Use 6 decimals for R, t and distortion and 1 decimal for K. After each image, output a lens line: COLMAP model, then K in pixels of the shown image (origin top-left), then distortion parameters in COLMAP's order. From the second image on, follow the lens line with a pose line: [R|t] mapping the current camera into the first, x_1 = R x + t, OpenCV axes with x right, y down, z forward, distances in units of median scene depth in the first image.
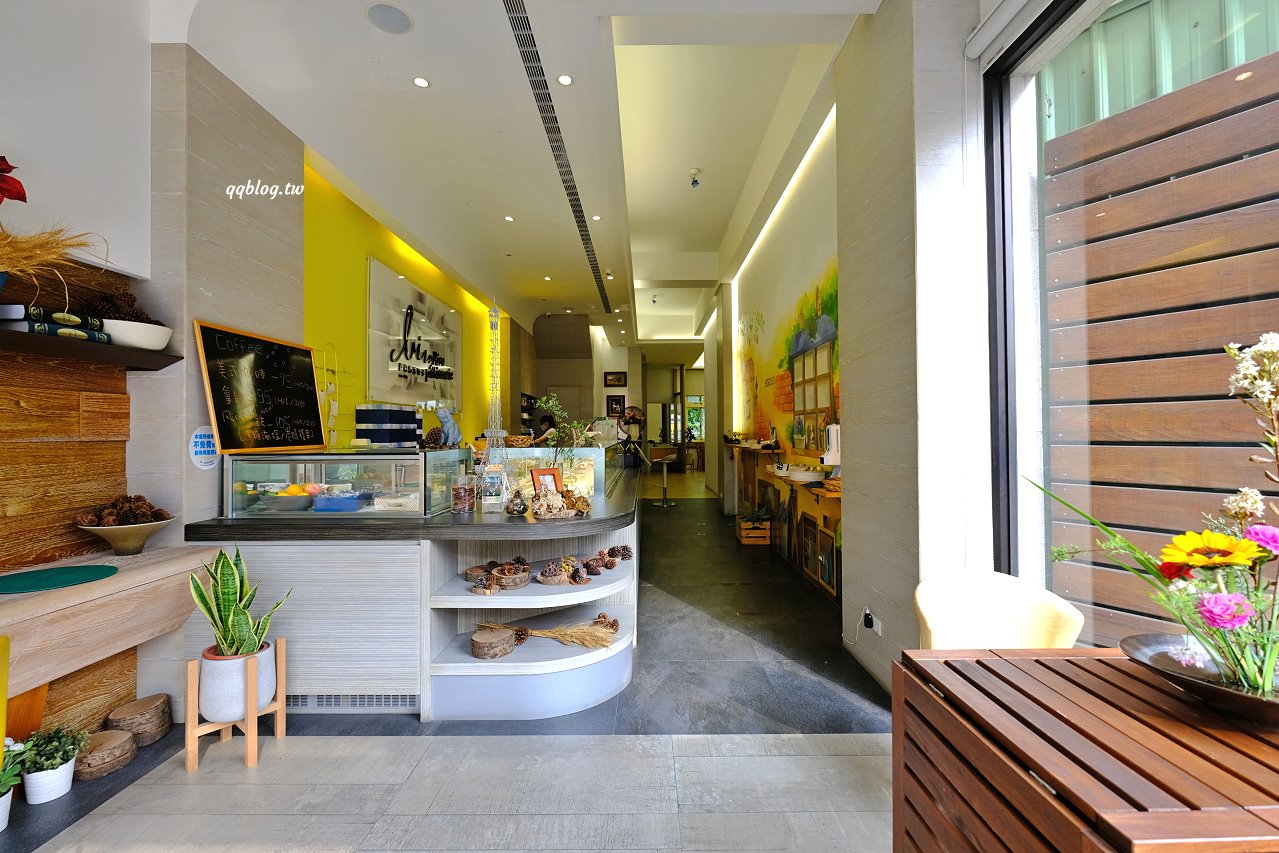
lens RADIAL K [[588.8, 0, 639.5], [0, 588.8, 426.5], [0, 0, 1]] dist [0.001754, 0.000627]
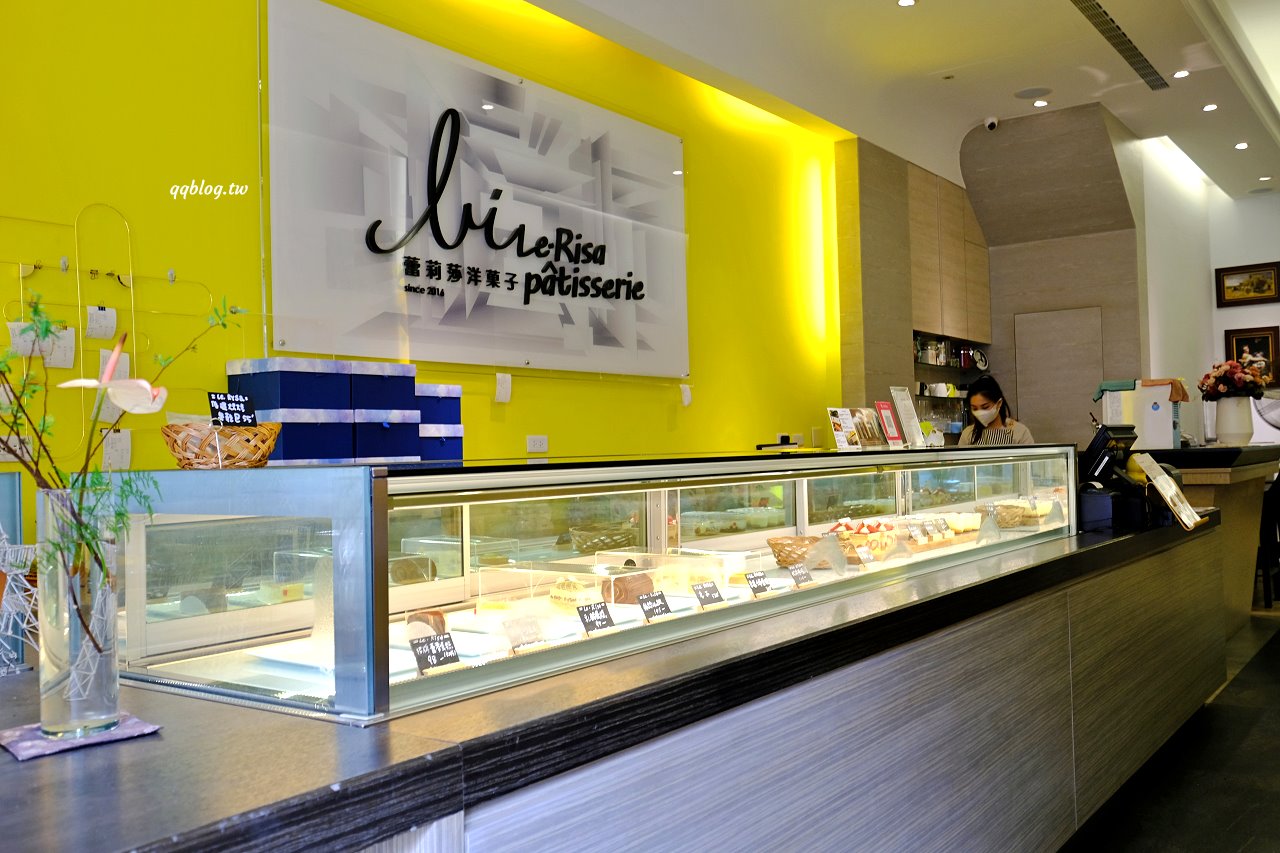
lens RADIAL K [[1148.2, 0, 640.0], [0, 1148.2, 426.5], [0, 0, 1]] dist [0.007357, 0.000504]
pose [[0.814782, -0.022495, -0.579331, 0.133838], [0.021884, 0.999728, -0.008041, 0.012572], [0.579355, -0.006126, 0.815052, 0.390626]]
